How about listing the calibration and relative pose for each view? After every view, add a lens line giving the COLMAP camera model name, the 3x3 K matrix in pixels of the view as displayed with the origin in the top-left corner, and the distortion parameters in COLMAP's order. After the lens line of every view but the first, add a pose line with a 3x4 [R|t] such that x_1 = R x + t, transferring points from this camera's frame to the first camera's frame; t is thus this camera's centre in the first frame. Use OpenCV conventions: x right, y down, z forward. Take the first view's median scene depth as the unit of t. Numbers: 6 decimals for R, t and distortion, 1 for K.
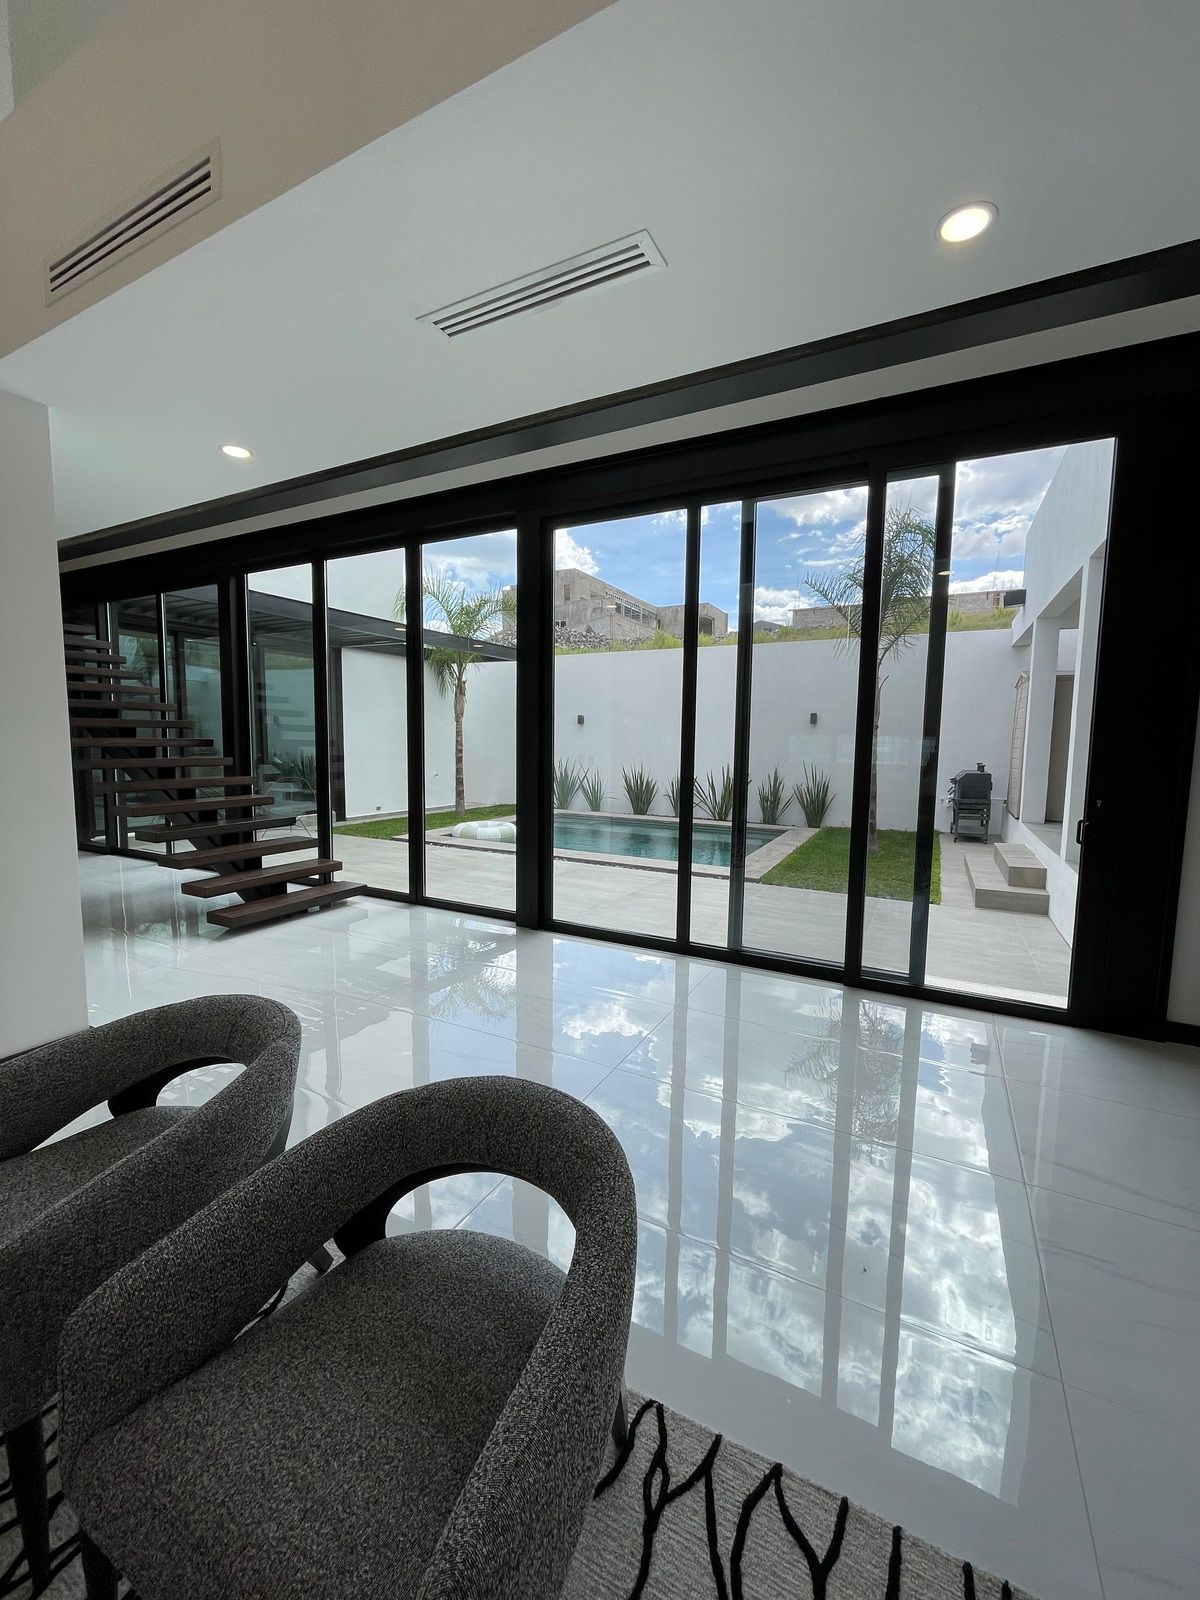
lens RADIAL K [[643.2, 0, 597.4], [0, 643.2, 799.4], [0, 0, 1]] dist [-0.001199, 0.000053]
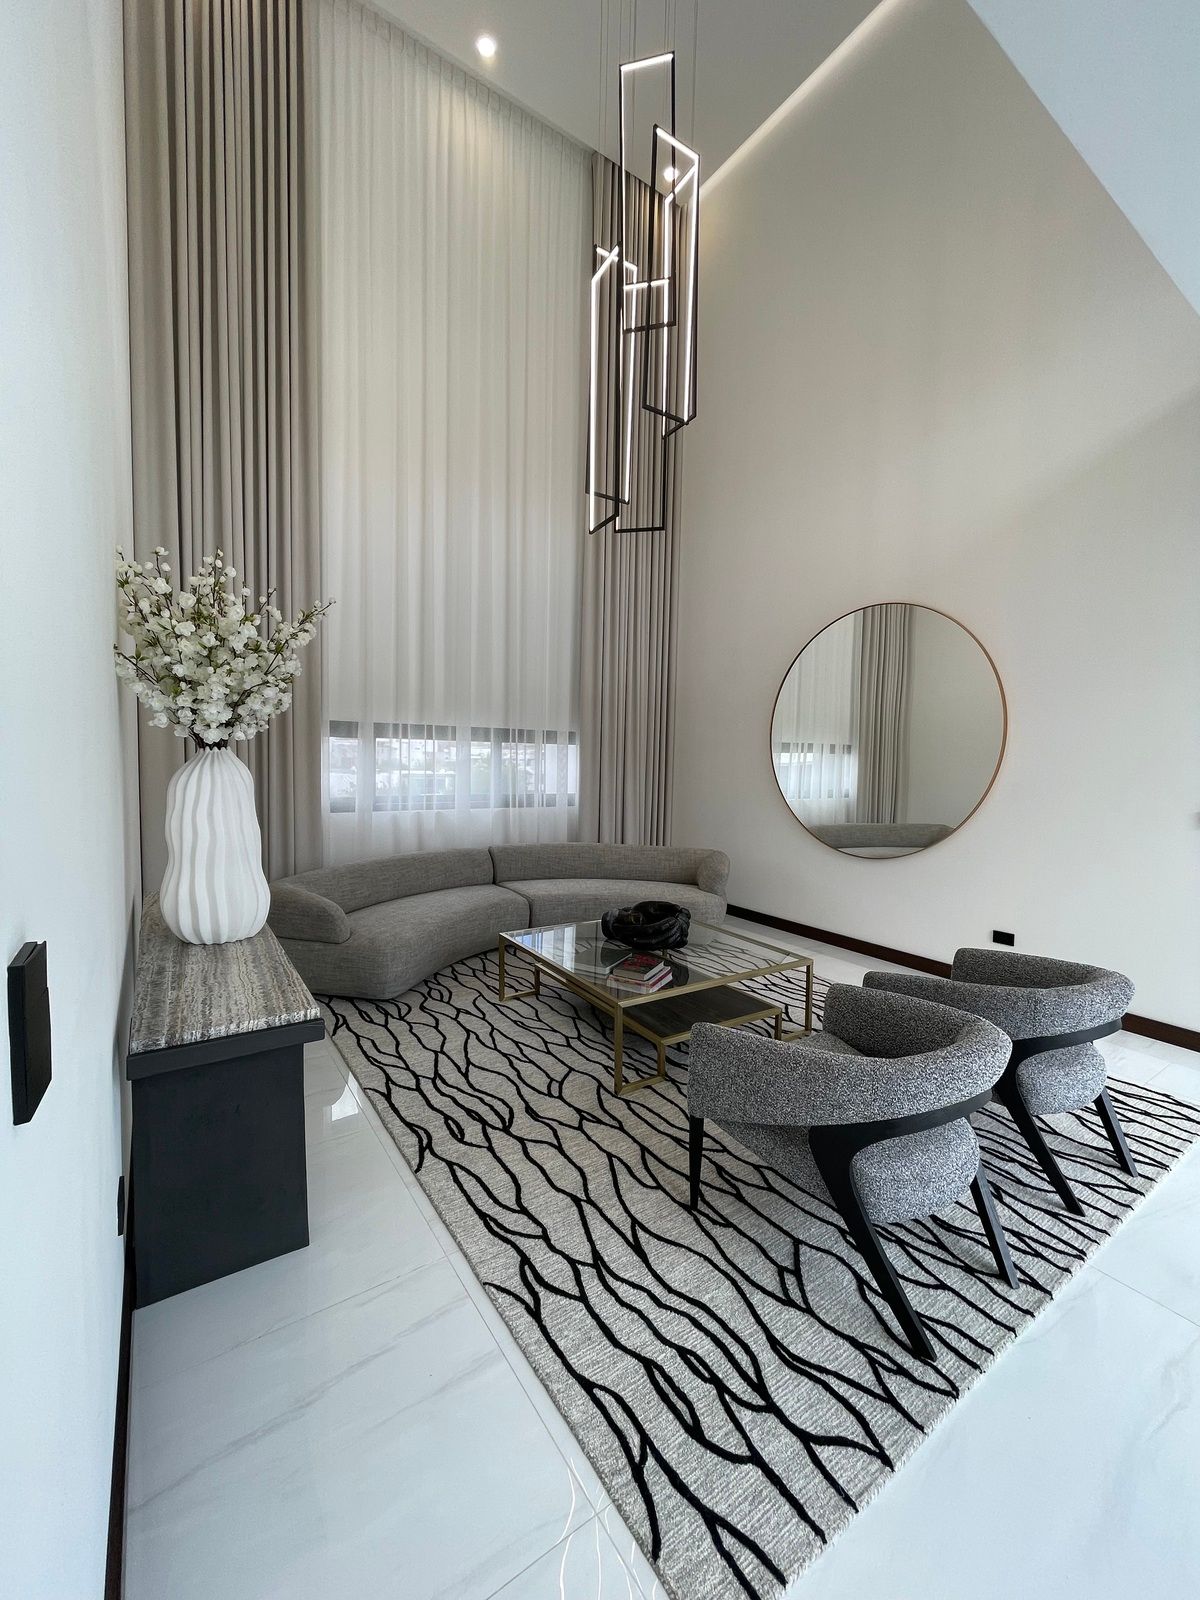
lens RADIAL K [[643.2, 0, 601.1], [0, 643.2, 795.4], [0, 0, 1]] dist [-0.001199, 0.000053]
pose [[-0.457067, 0.034382, -0.888768, 0.291524], [-0.114599, 0.988647, 0.097181, -0.010306], [0.882019, 0.146270, -0.447937, 0.193689]]
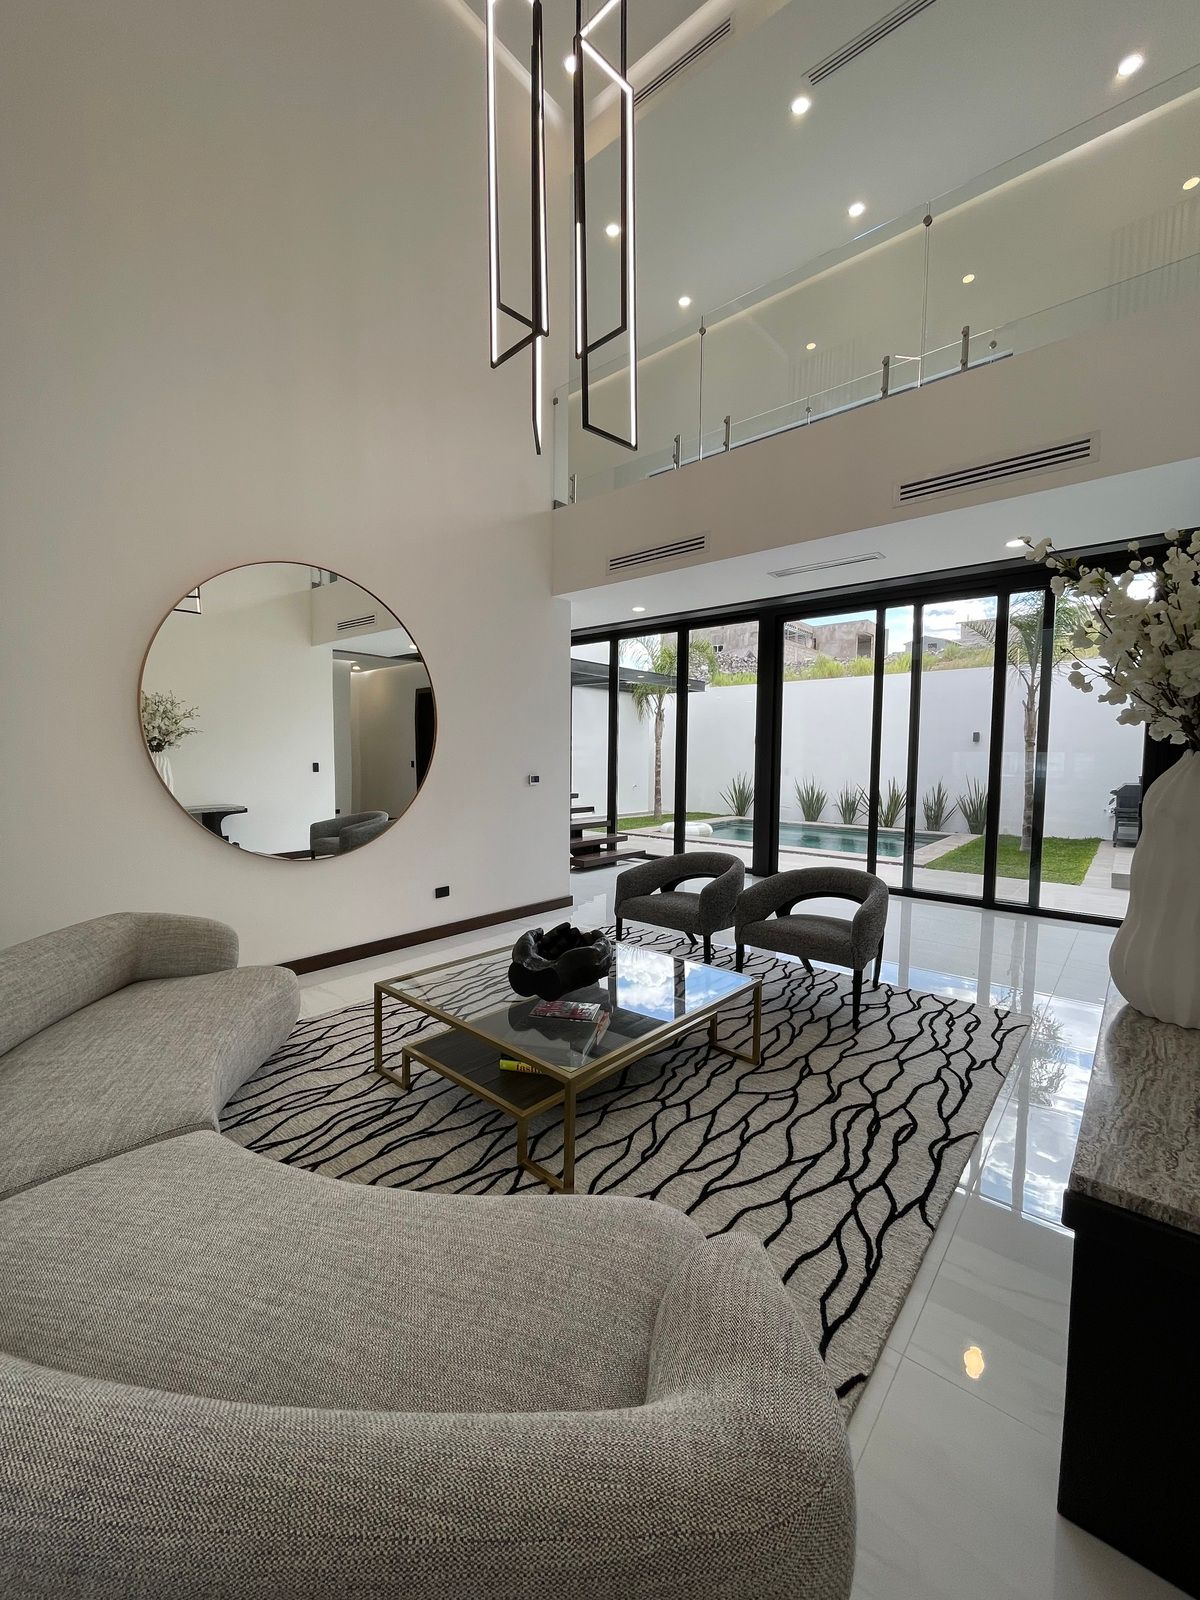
lens RADIAL K [[643.2, 0, 600.4], [0, 643.2, 796.9], [0, 0, 1]] dist [-0.001199, 0.000053]
pose [[0.976145, 0.012047, -0.216785, -0.125798], [-0.019472, 0.999293, -0.032146, 0.055533], [0.216245, 0.035601, 0.975690, -0.486765]]
